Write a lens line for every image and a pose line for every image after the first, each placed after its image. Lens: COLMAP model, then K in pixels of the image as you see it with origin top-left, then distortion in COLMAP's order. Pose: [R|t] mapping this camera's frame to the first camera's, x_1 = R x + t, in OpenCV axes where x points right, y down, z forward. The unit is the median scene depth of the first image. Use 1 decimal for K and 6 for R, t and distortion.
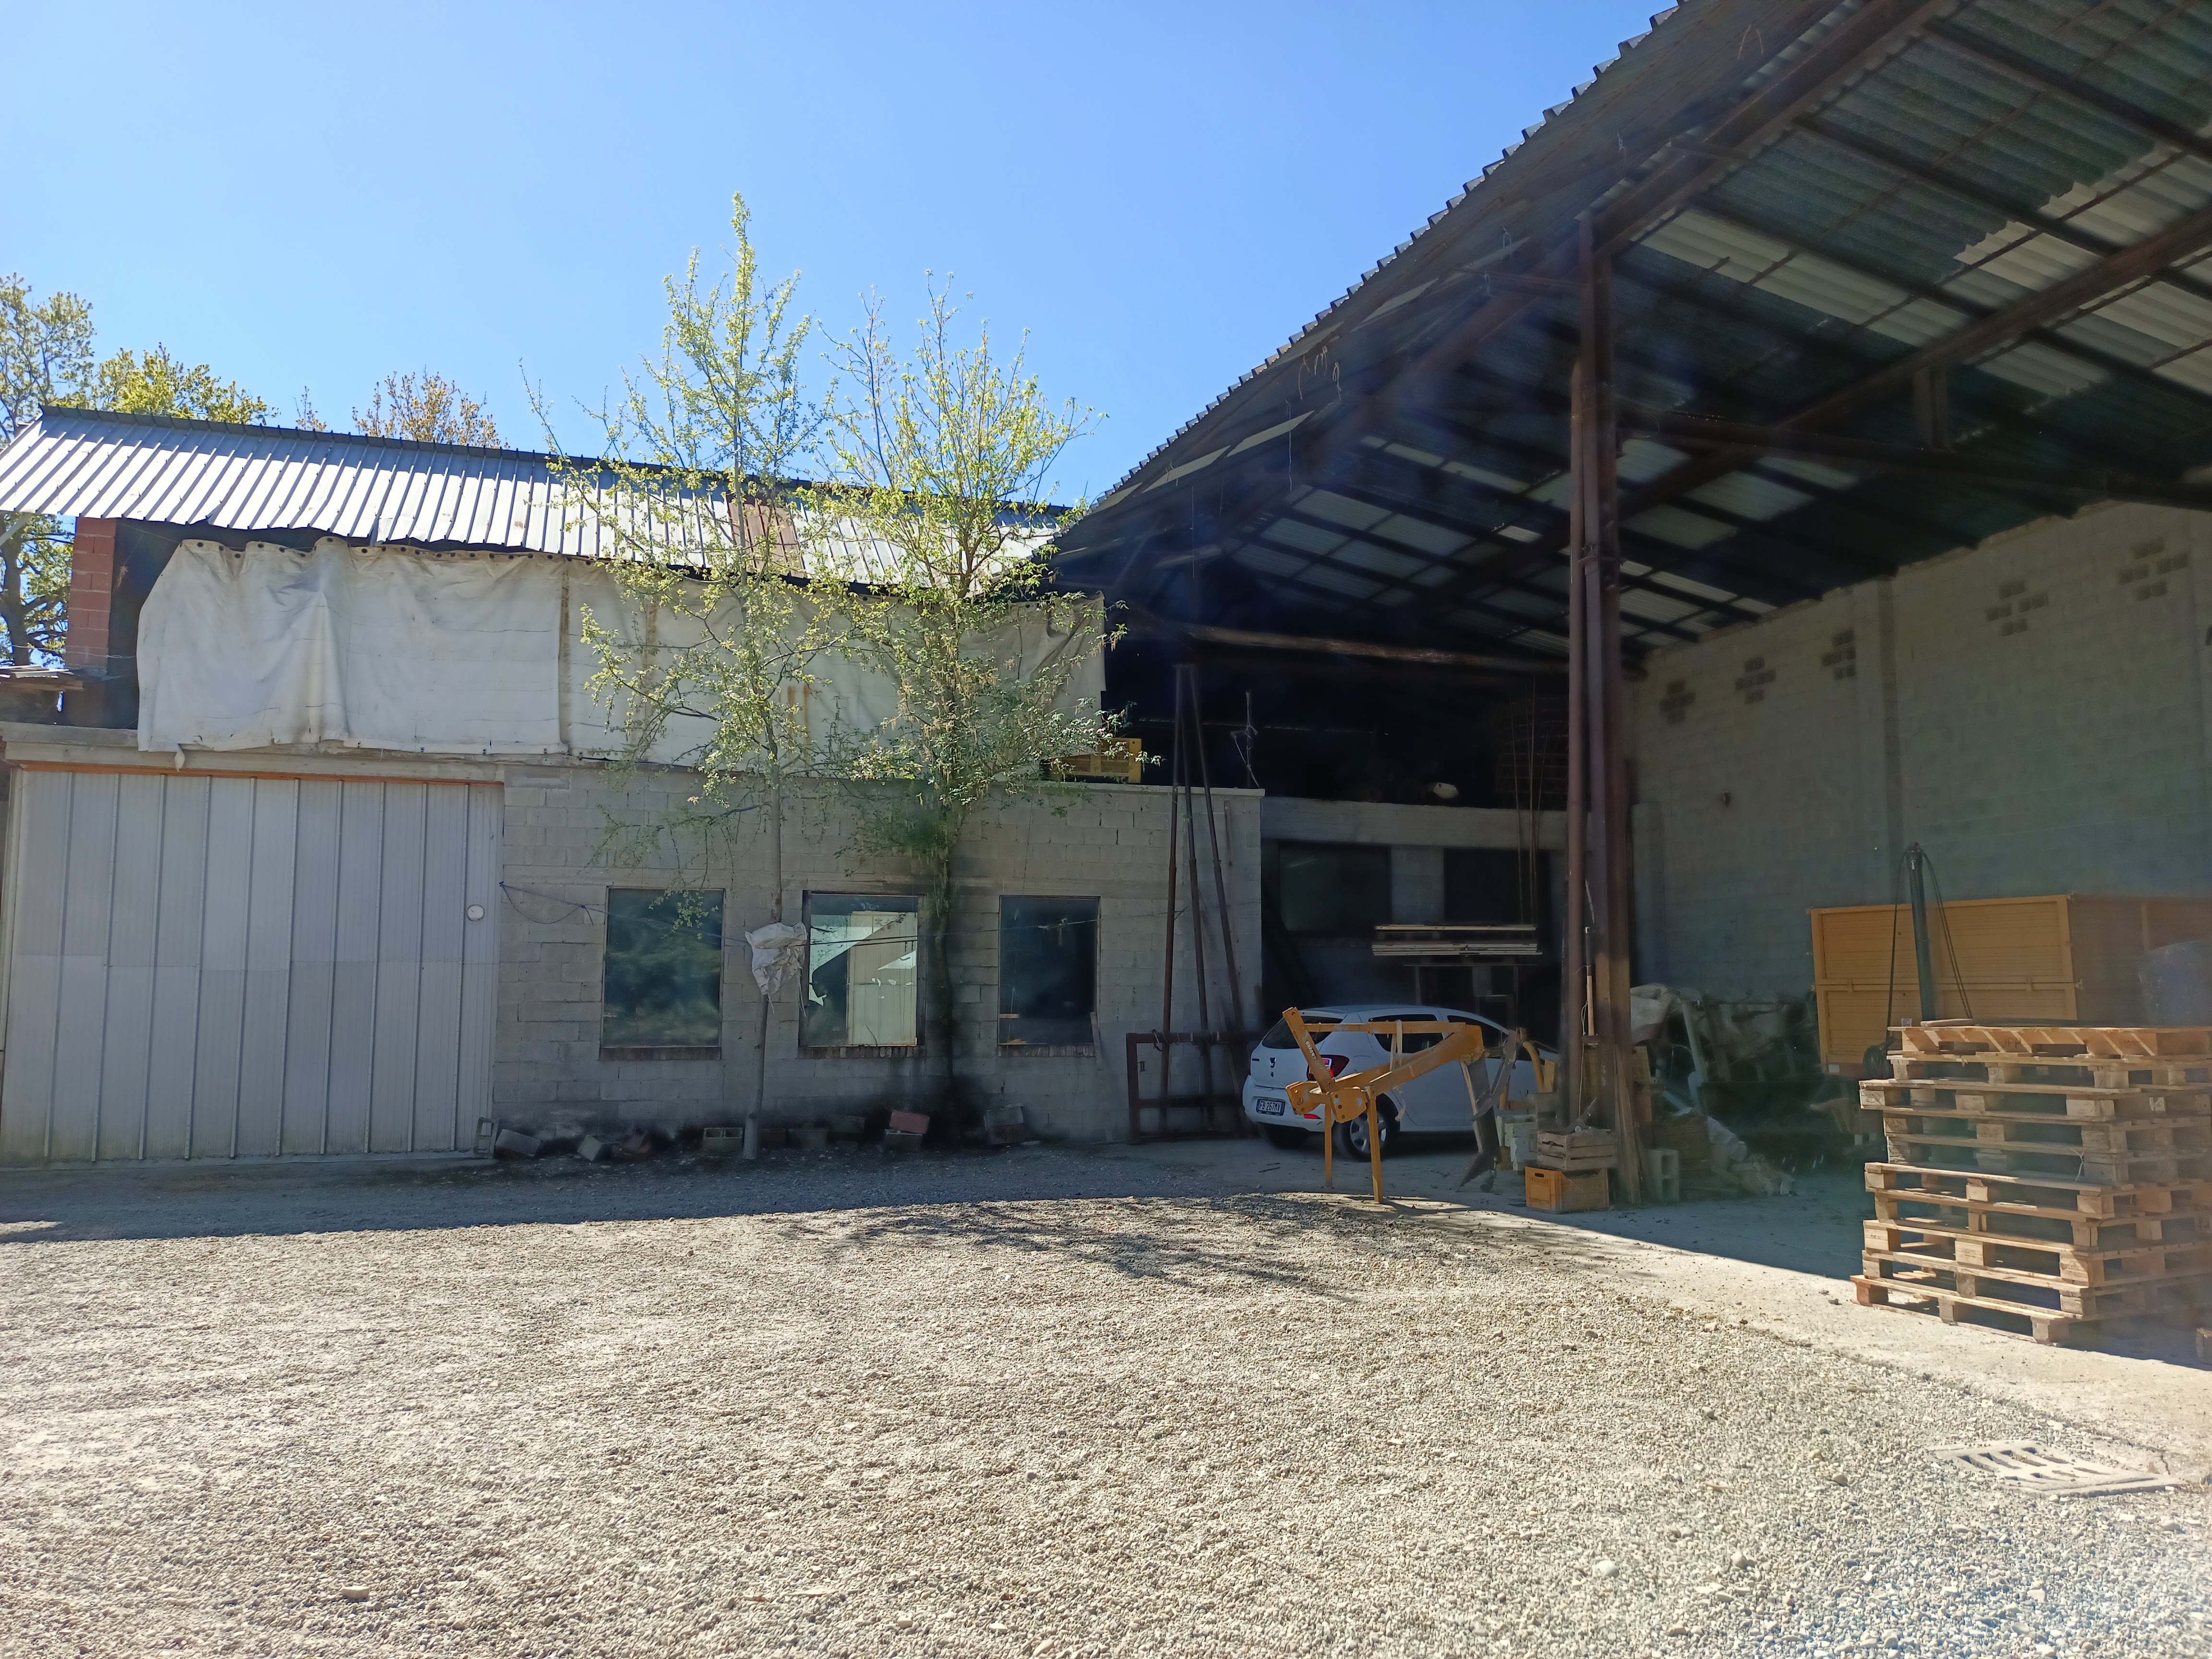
lens RADIAL K [[1596.4, 0, 1102.8], [0, 1596.4, 821.9], [0, 0, 1]] dist [0.028276, -0.034615]
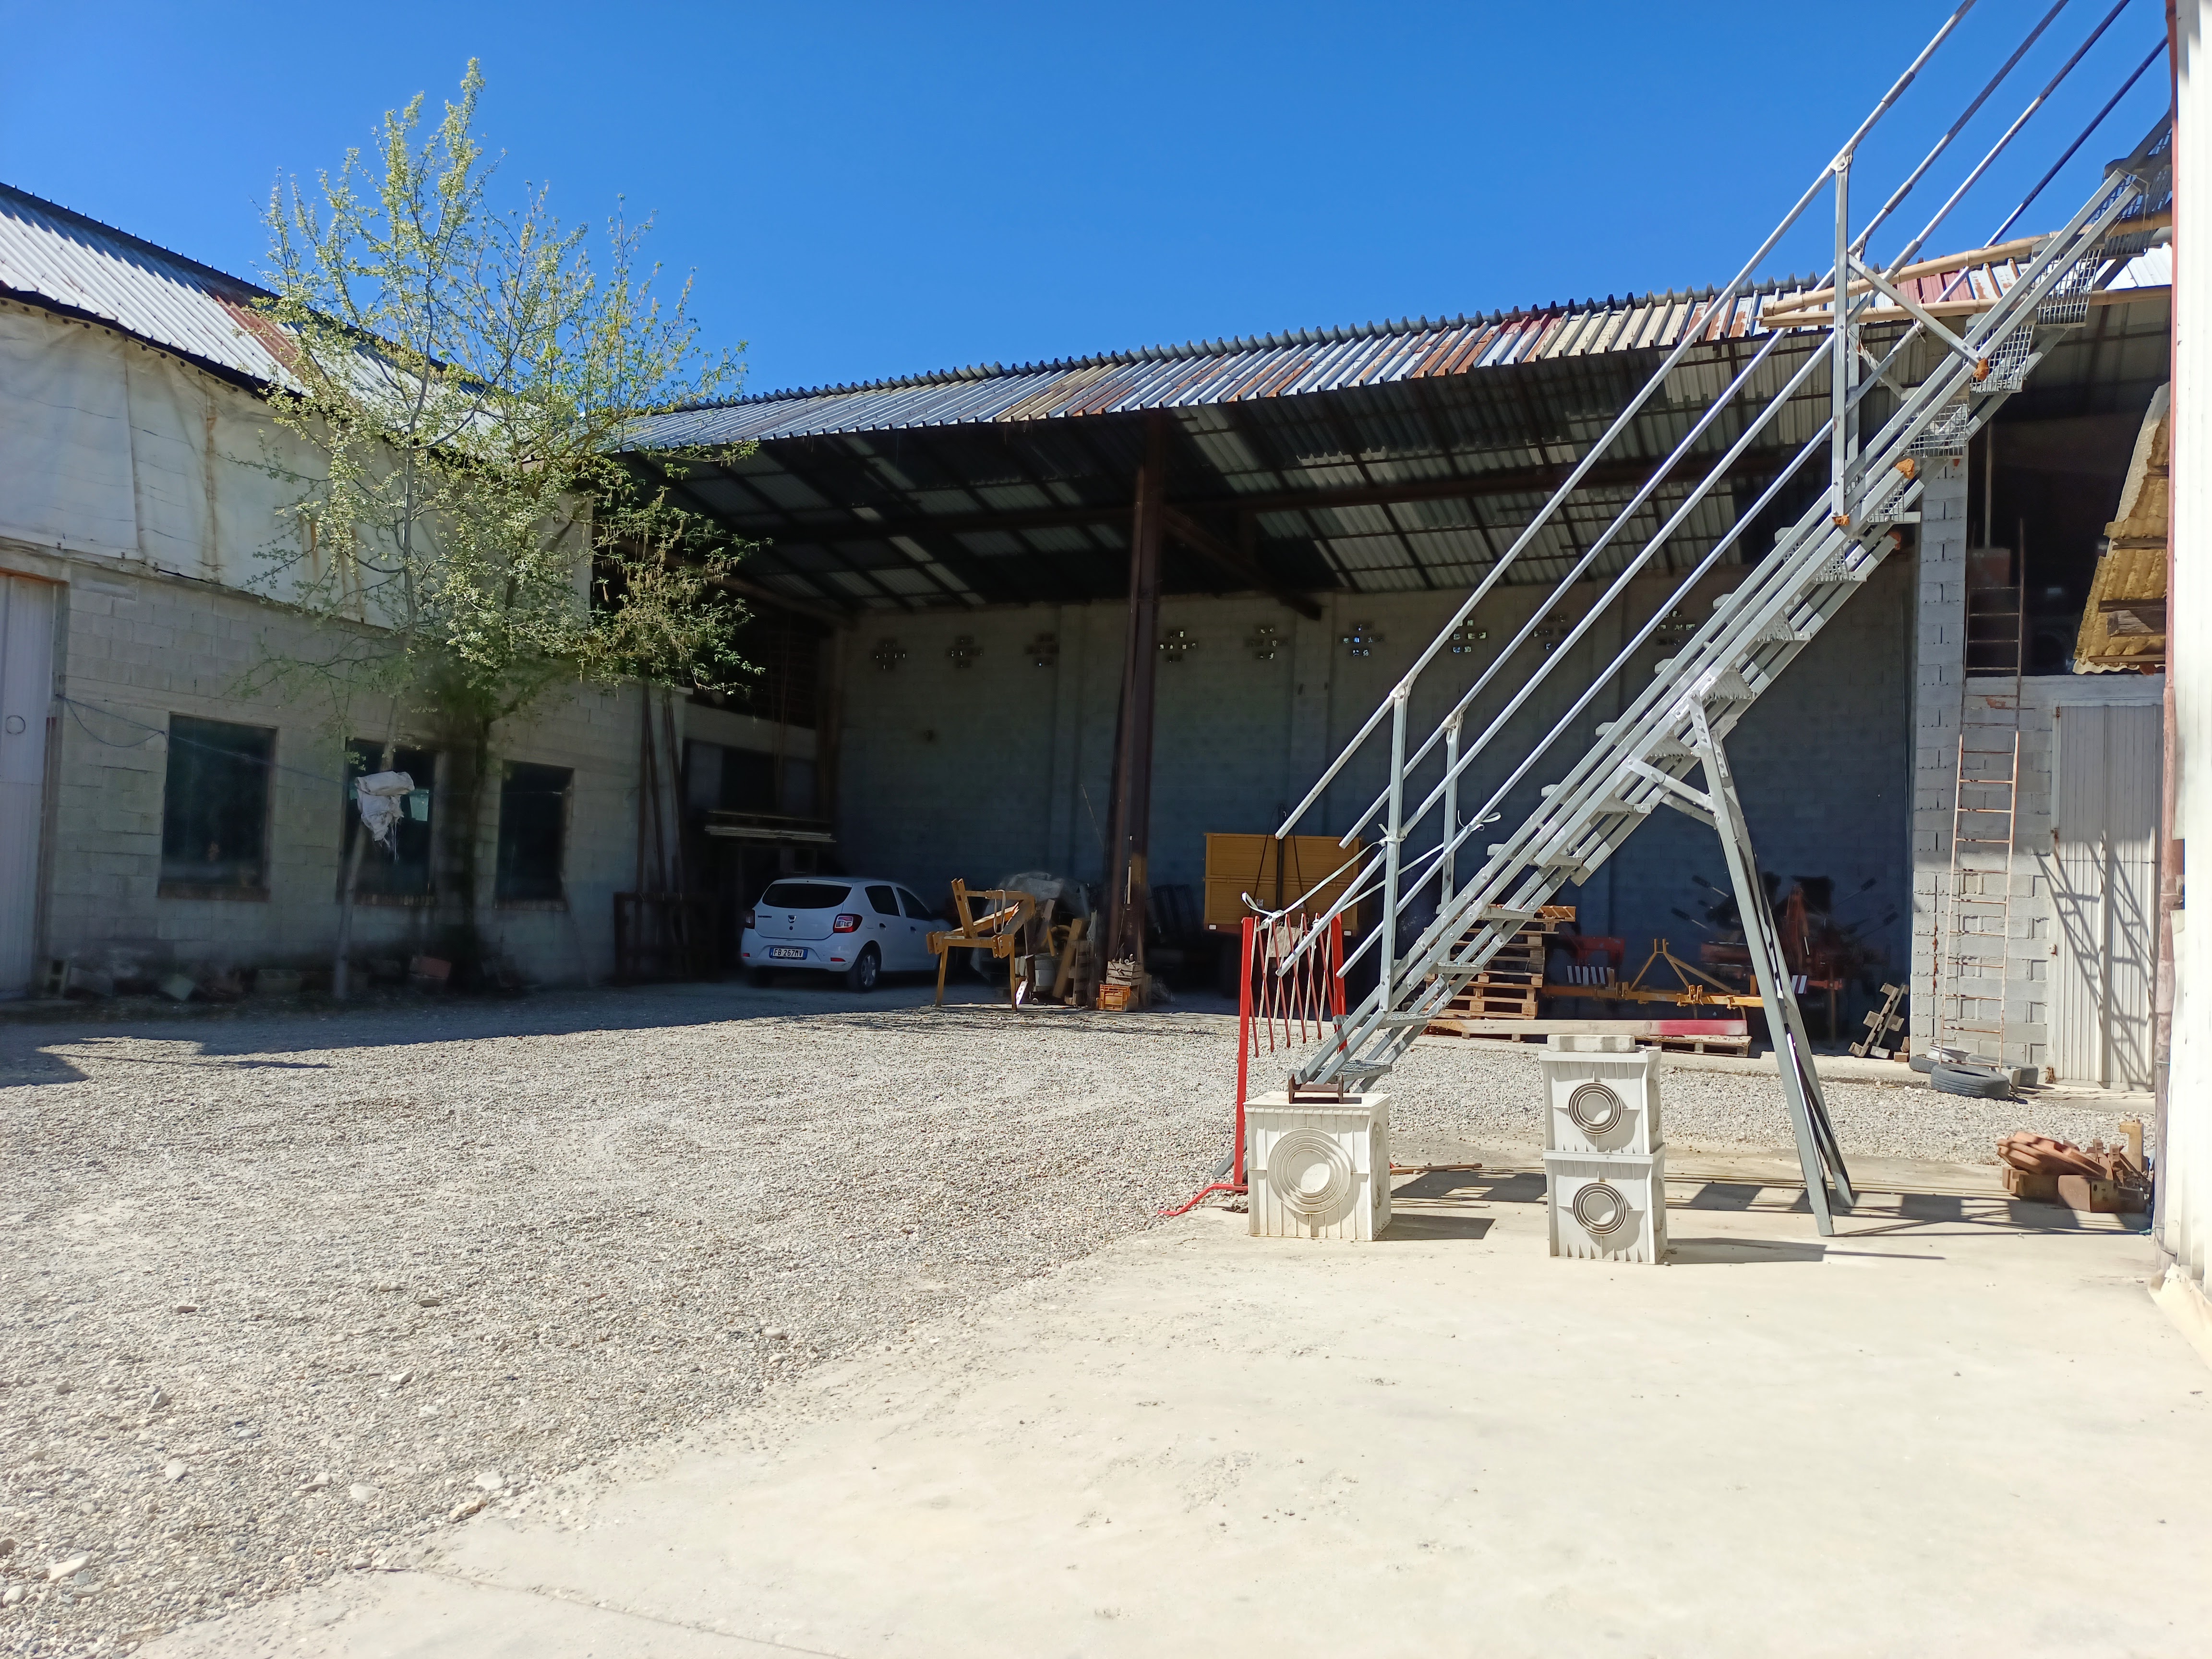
lens RADIAL K [[1596.4, 0, 1125.2], [0, 1596.4, 845.2], [0, 0, 1]] dist [0.028276, -0.034615]
pose [[0.674133, 0.061878, 0.736013, -0.617805], [-0.124488, 0.991748, 0.030644, 0.019369], [-0.728043, -0.112283, 0.676273, -0.043380]]
